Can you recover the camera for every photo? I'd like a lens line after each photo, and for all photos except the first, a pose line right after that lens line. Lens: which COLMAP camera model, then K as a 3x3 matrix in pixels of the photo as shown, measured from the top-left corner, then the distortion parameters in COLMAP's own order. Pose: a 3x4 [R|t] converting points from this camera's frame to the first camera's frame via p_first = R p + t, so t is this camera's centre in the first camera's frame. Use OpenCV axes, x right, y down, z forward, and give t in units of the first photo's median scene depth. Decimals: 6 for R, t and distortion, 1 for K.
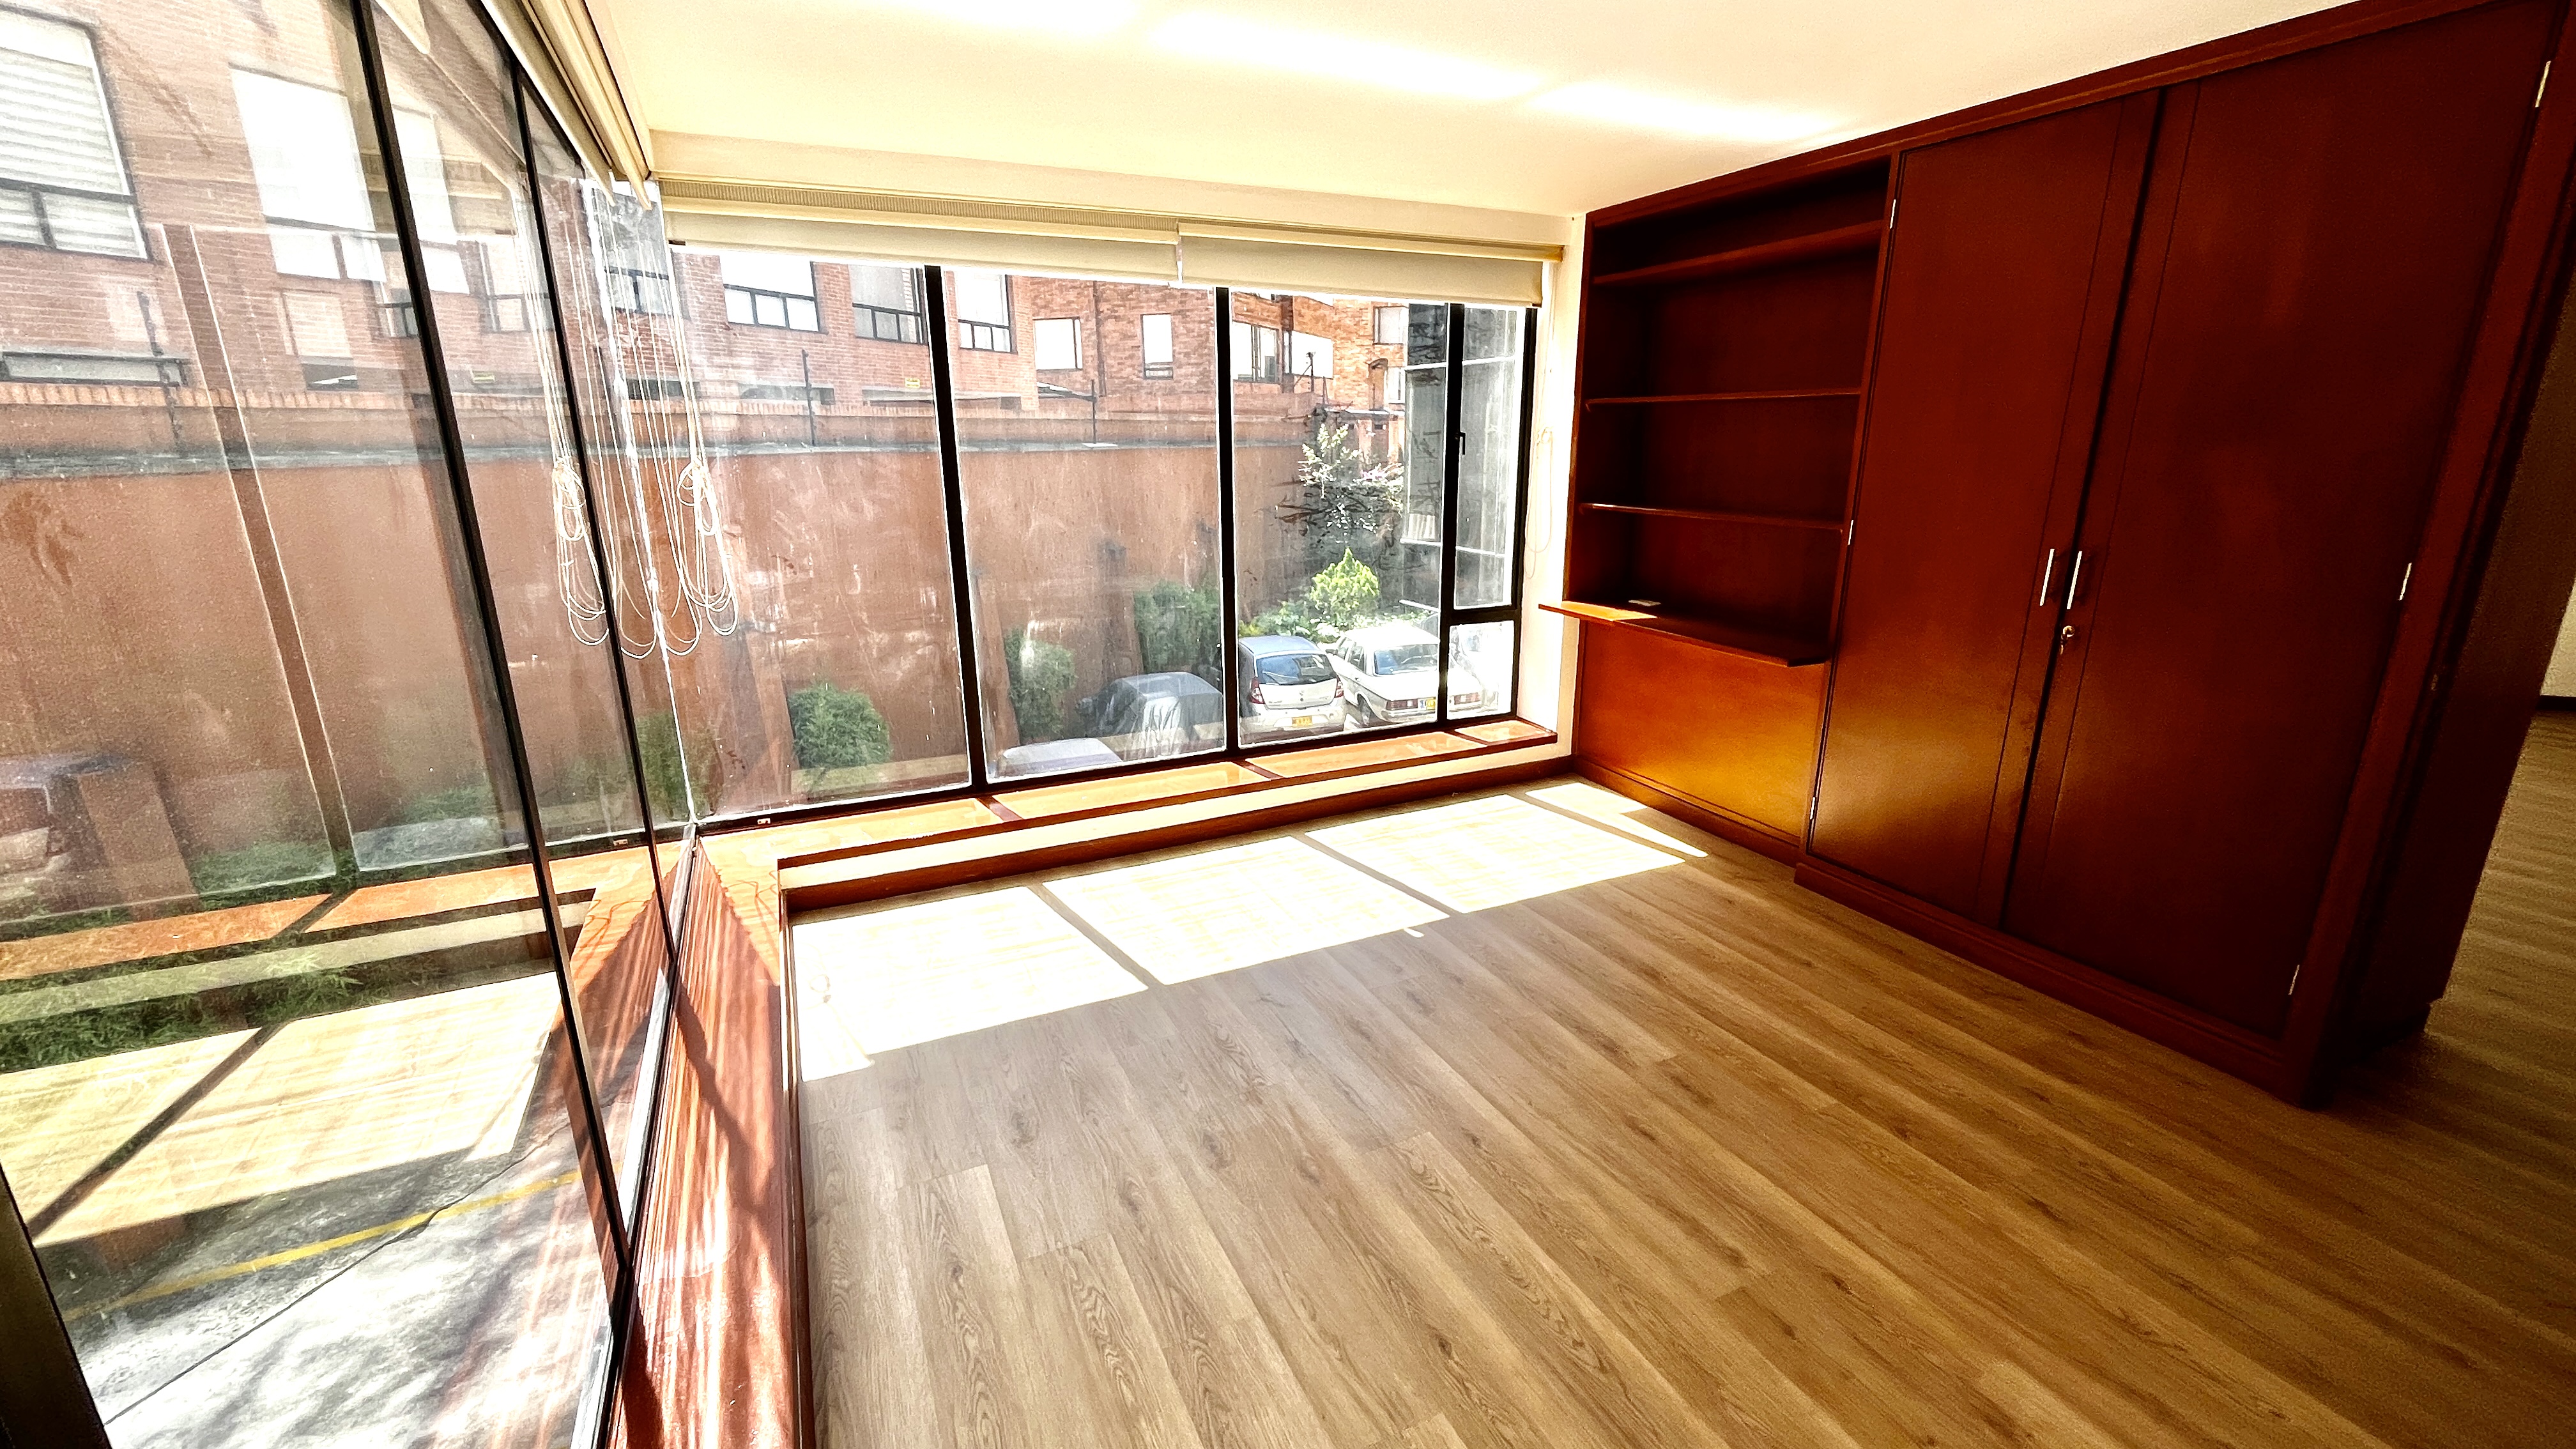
lens RADIAL K [[1050.5, 0, 1291.6], [0, 1050.5, 724.9], [0, 0, 1]] dist [-0.003370, 0.000263]
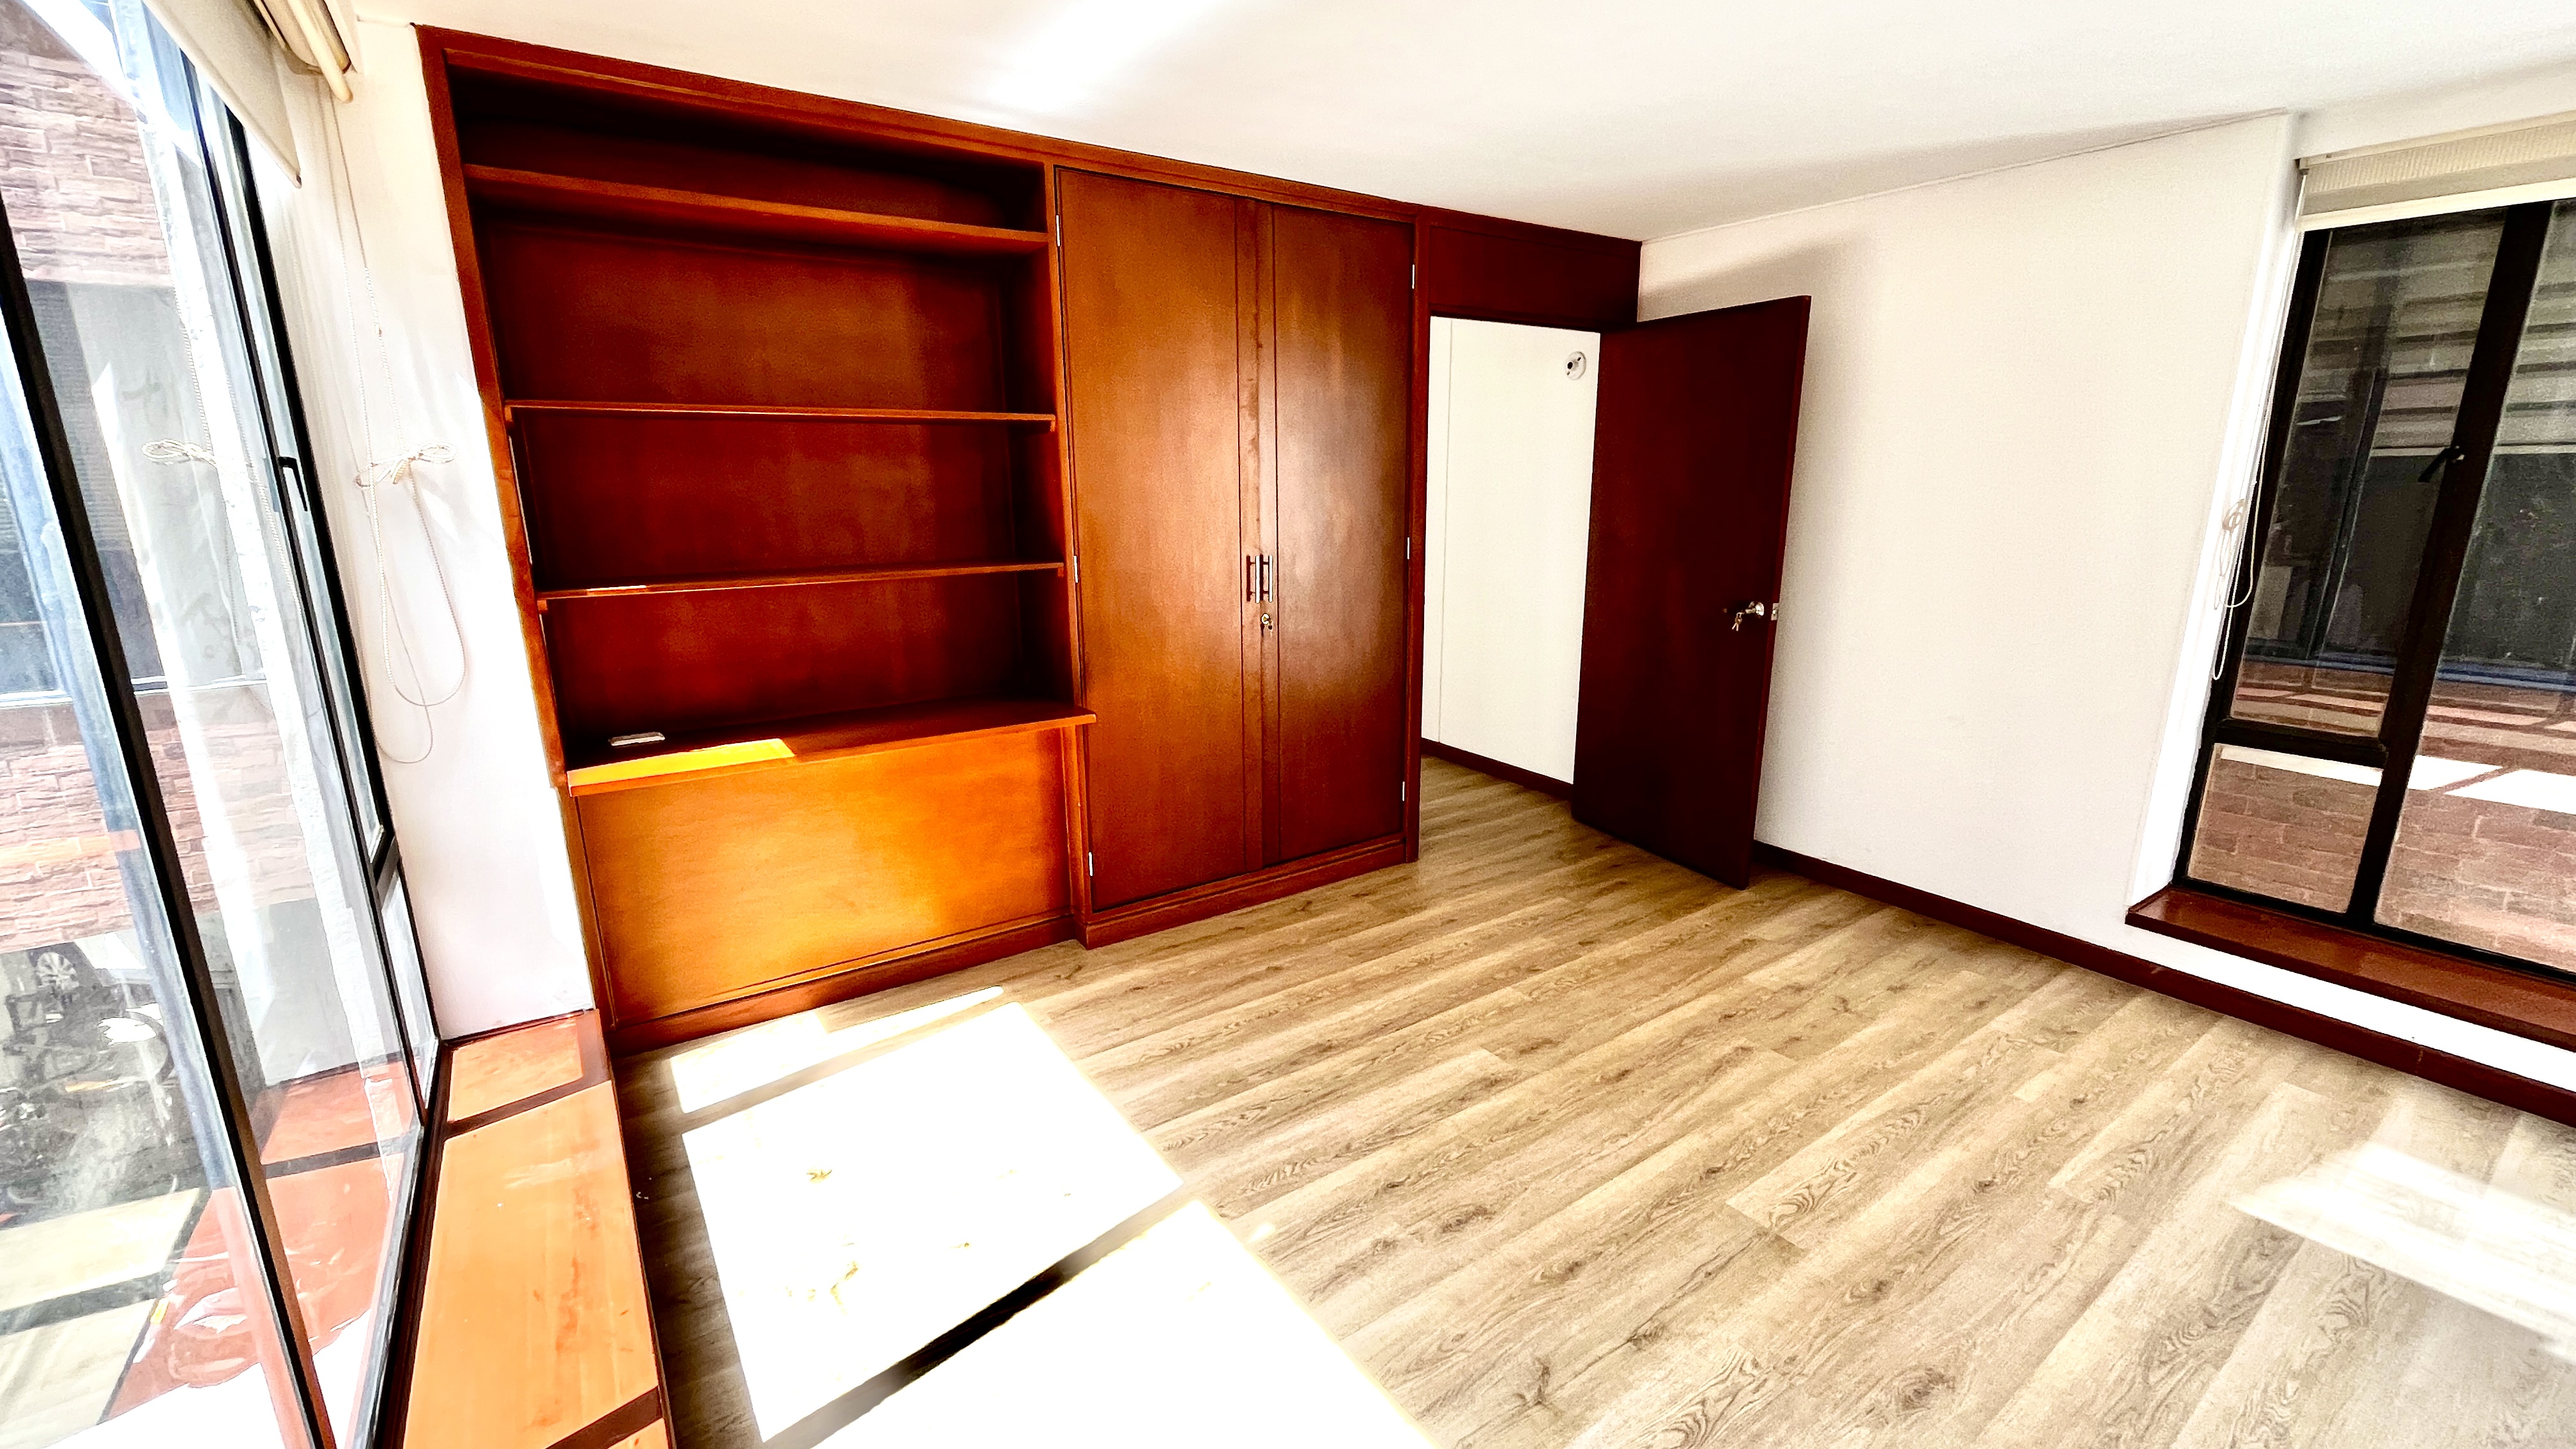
lens RADIAL K [[1050.5, 0, 1291.6], [0, 1050.5, 724.9], [0, 0, 1]] dist [-0.003370, 0.000263]
pose [[-0.171326, -0.224603, 0.959271, -0.528120], [0.268586, 0.926140, 0.264815, -0.309868], [-0.947897, 0.303017, -0.098346, 1.177850]]
